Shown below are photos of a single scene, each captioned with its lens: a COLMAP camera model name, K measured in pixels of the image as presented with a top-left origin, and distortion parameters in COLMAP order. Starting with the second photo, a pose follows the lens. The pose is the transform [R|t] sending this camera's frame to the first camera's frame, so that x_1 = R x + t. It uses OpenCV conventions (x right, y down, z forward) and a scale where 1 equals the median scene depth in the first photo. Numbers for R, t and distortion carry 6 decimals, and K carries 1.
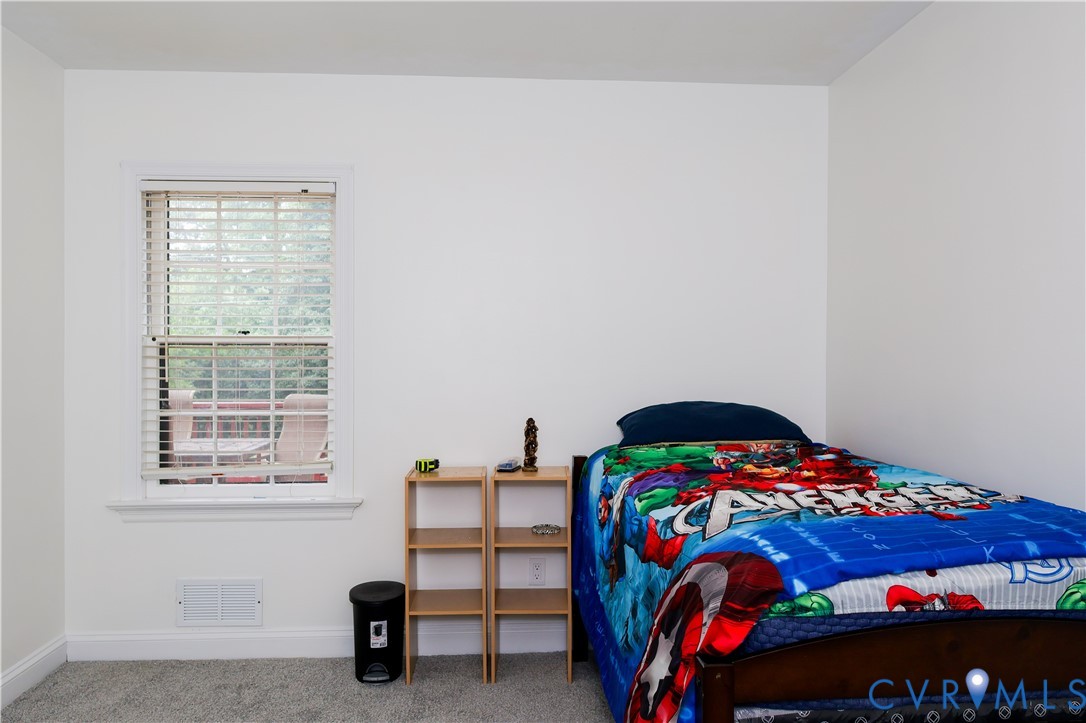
lens RADIAL K [[820.6, 0, 543.0], [0, 820.6, 361.5], [0, 0, 1]] dist [-0.001377, 0.000188]
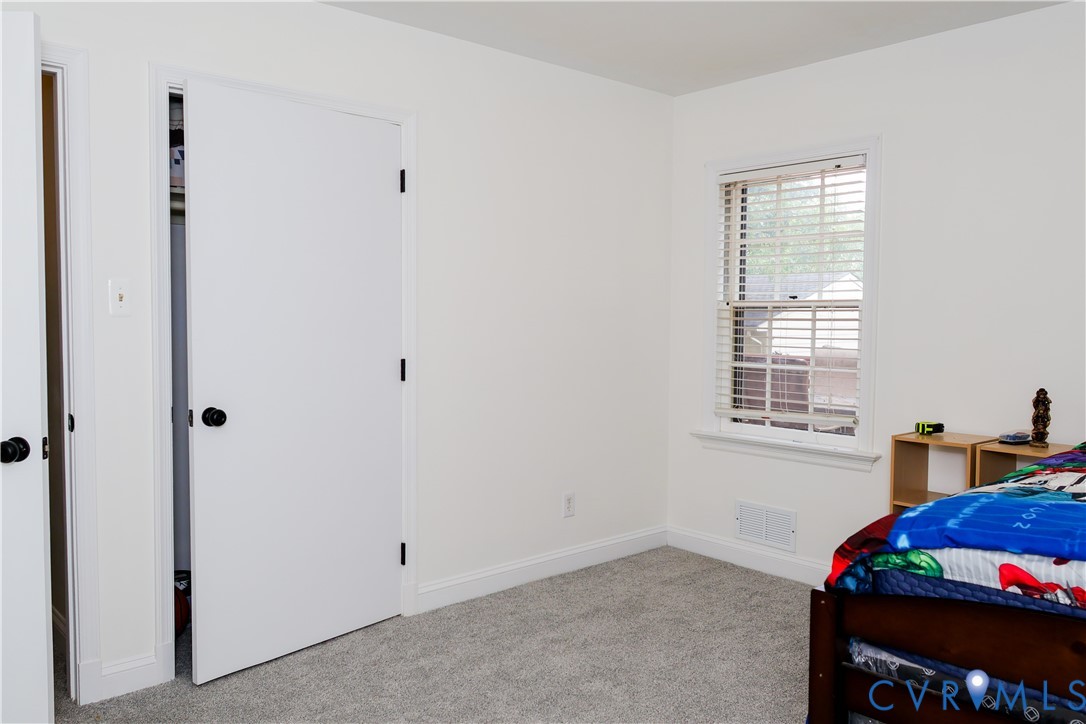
lens RADIAL K [[839.7, 0, 543.0], [0, 839.7, 362.0], [0, 0, 1]] dist [0.004210, 0.000489]
pose [[0.621881, 0.047571, -0.781666, 0.365167], [-0.013128, 0.998646, 0.050331, 0.000414], [0.783002, -0.021038, 0.621663, -0.004628]]
